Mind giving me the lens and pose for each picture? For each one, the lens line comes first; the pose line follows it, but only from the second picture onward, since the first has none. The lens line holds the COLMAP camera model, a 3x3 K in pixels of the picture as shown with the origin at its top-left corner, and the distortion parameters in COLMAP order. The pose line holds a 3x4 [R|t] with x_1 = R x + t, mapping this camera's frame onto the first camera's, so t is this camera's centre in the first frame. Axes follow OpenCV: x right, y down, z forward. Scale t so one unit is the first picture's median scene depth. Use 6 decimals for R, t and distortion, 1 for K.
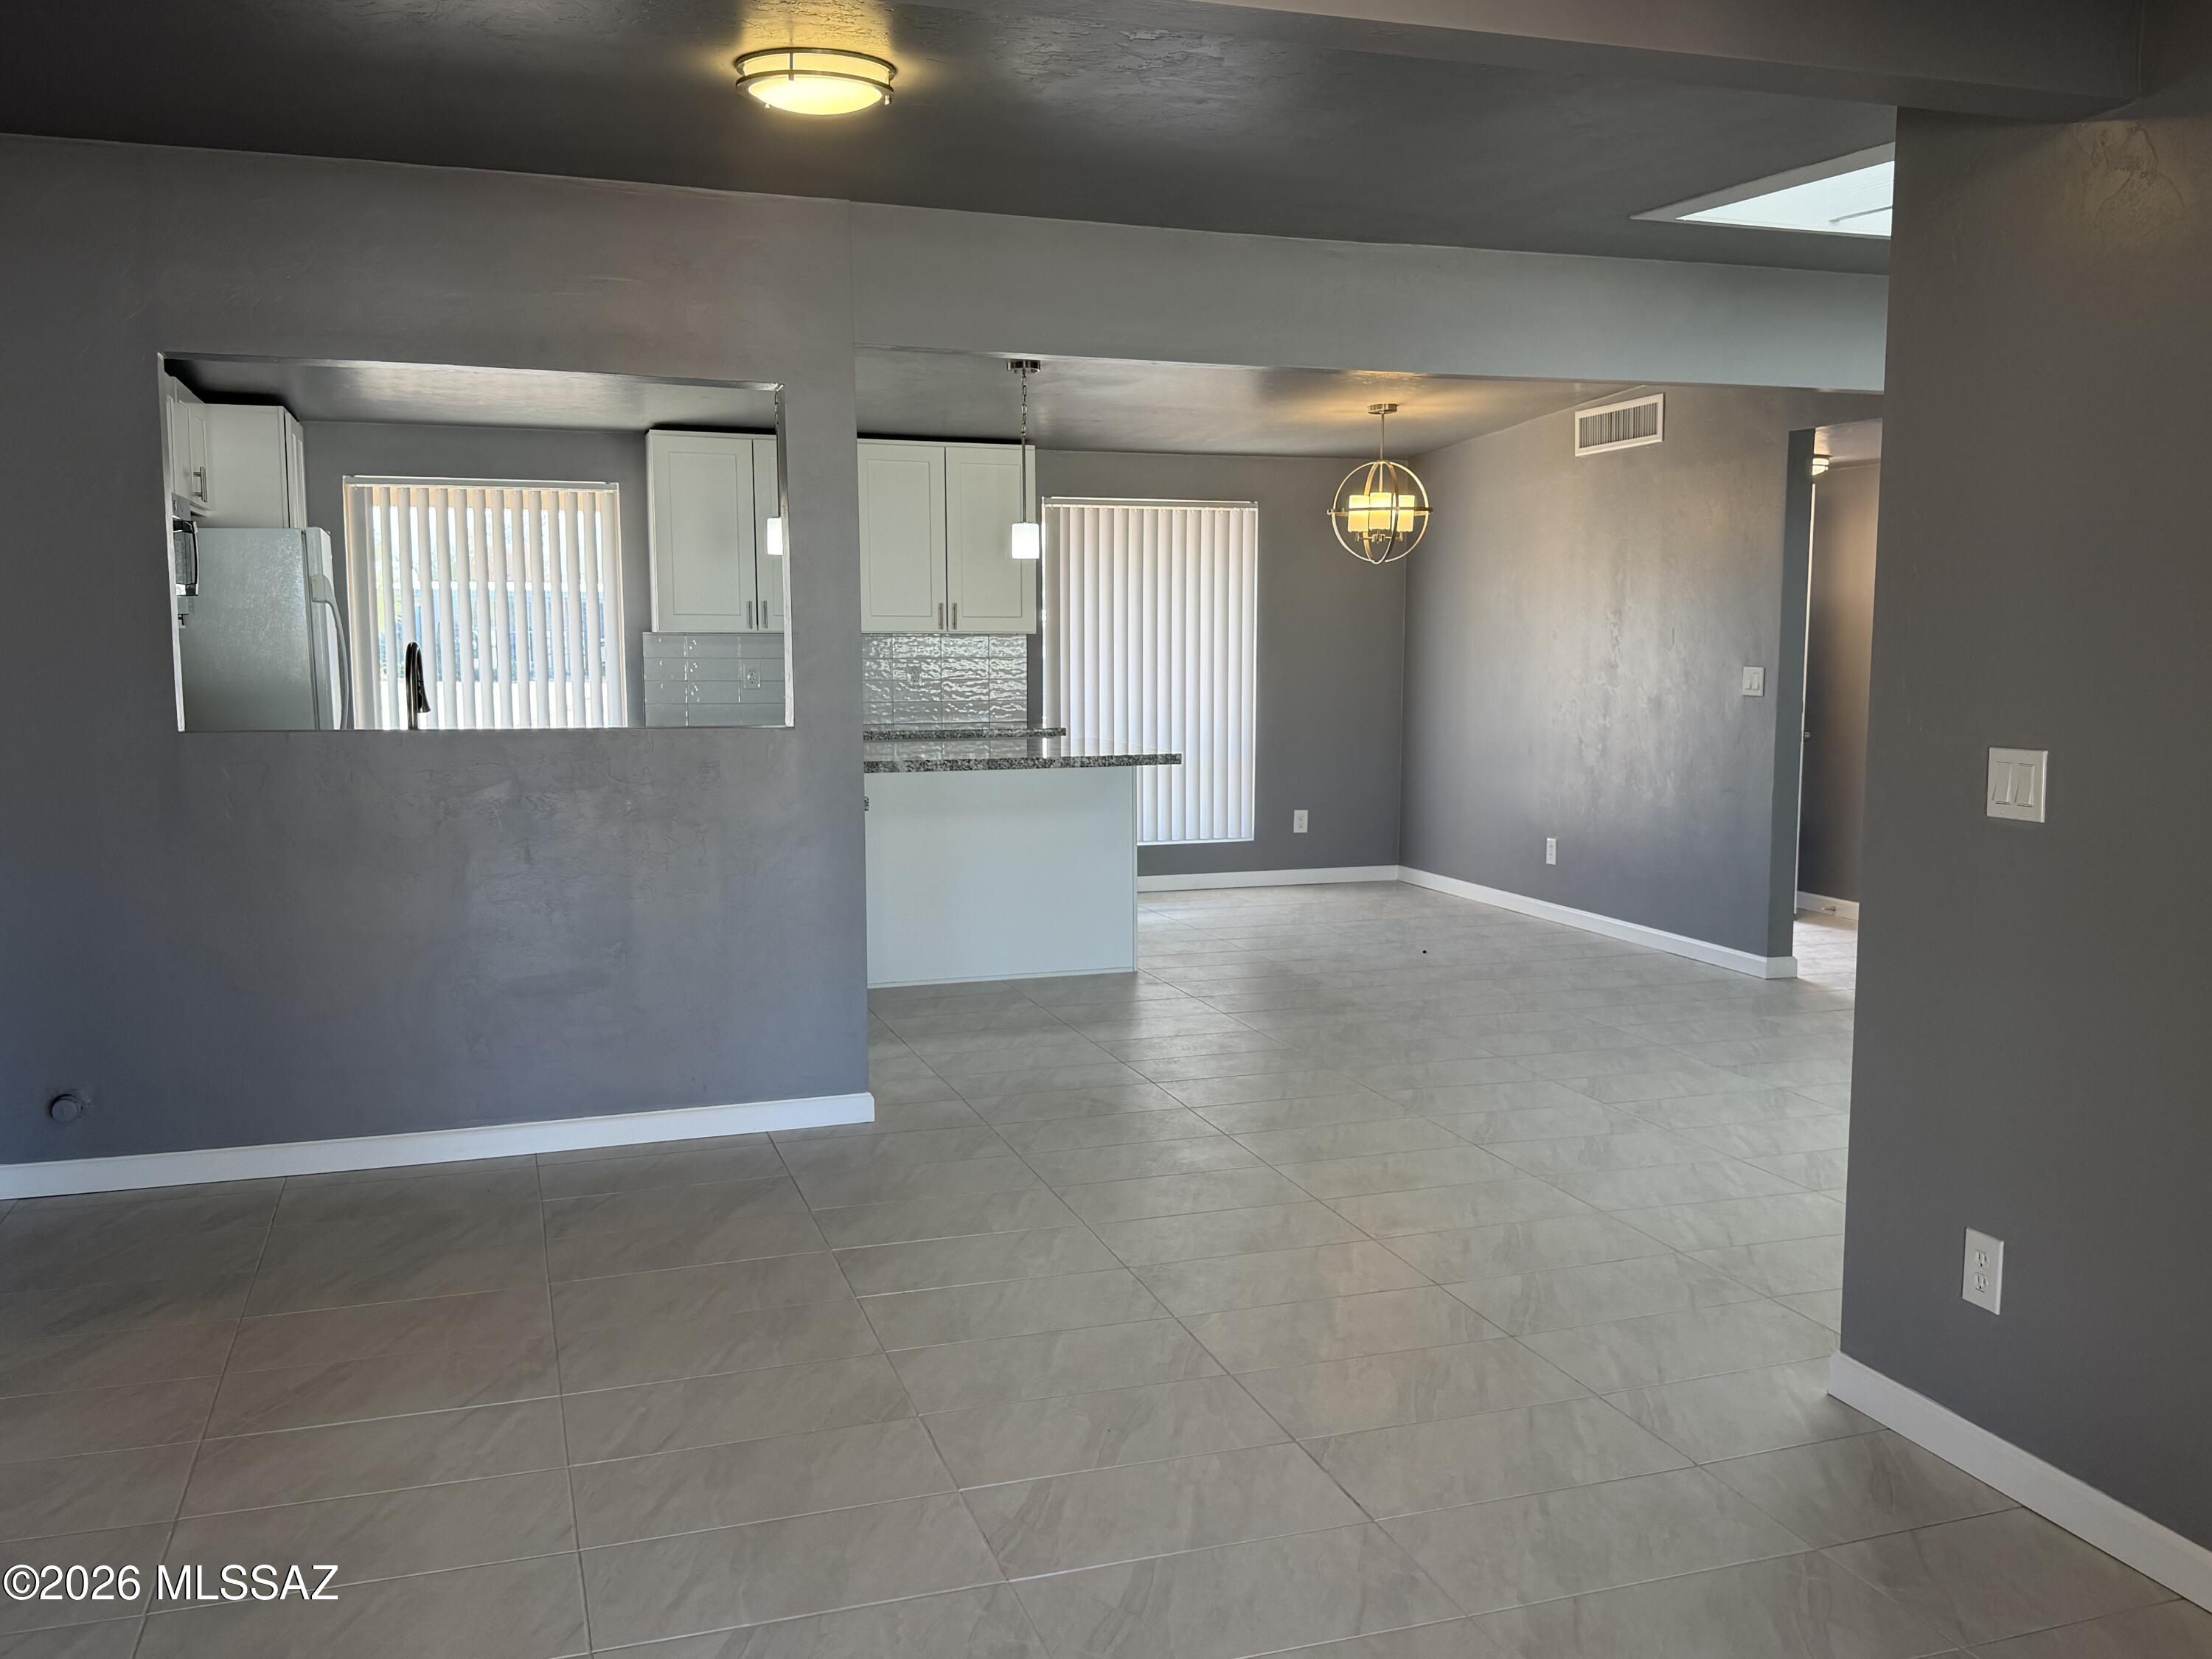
lens RADIAL K [[1879.4, 0, 1107.4], [0, 1879.4, 841.9], [0, 0, 1]] dist [0.160762, -0.314076]
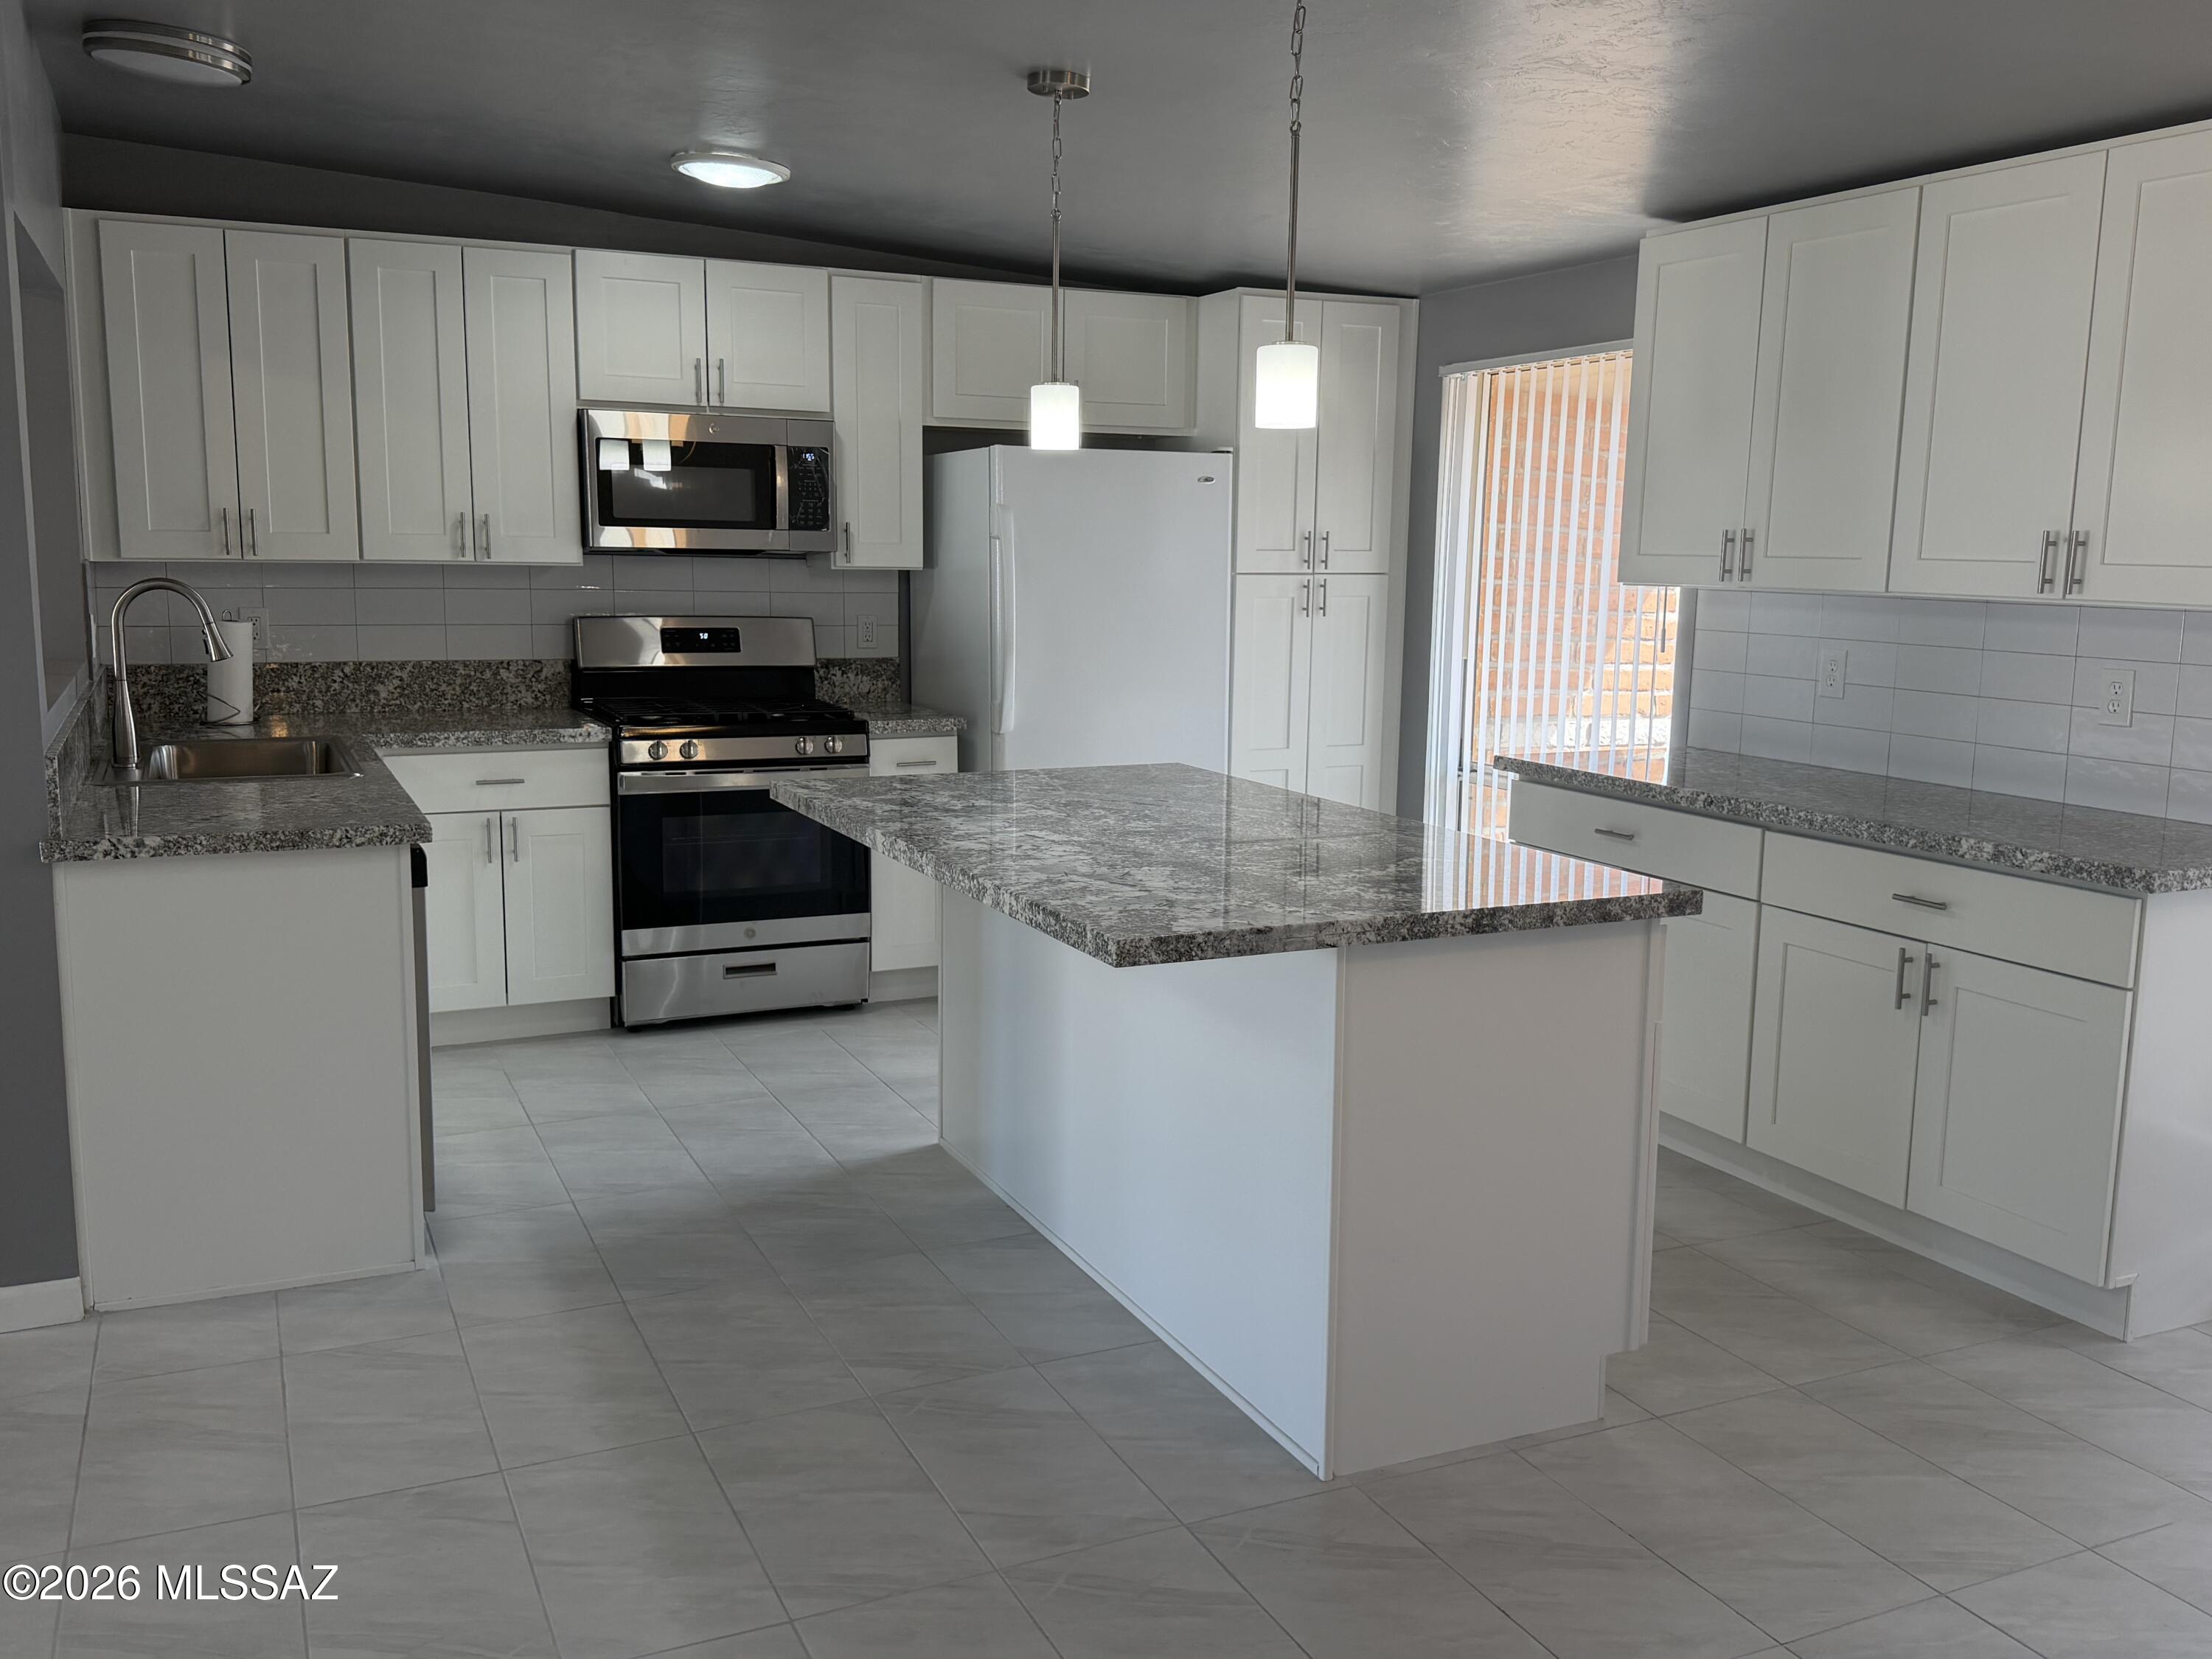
lens RADIAL K [[1879.4, 0, 1107.4], [0, 1879.4, 841.9], [0, 0, 1]] dist [0.160762, -0.314076]
pose [[0.121043, 0.161187, -0.979473, 0.450637], [-0.126293, 0.981210, 0.145866, -0.135080], [0.984580, 0.106045, 0.139125, 1.061653]]
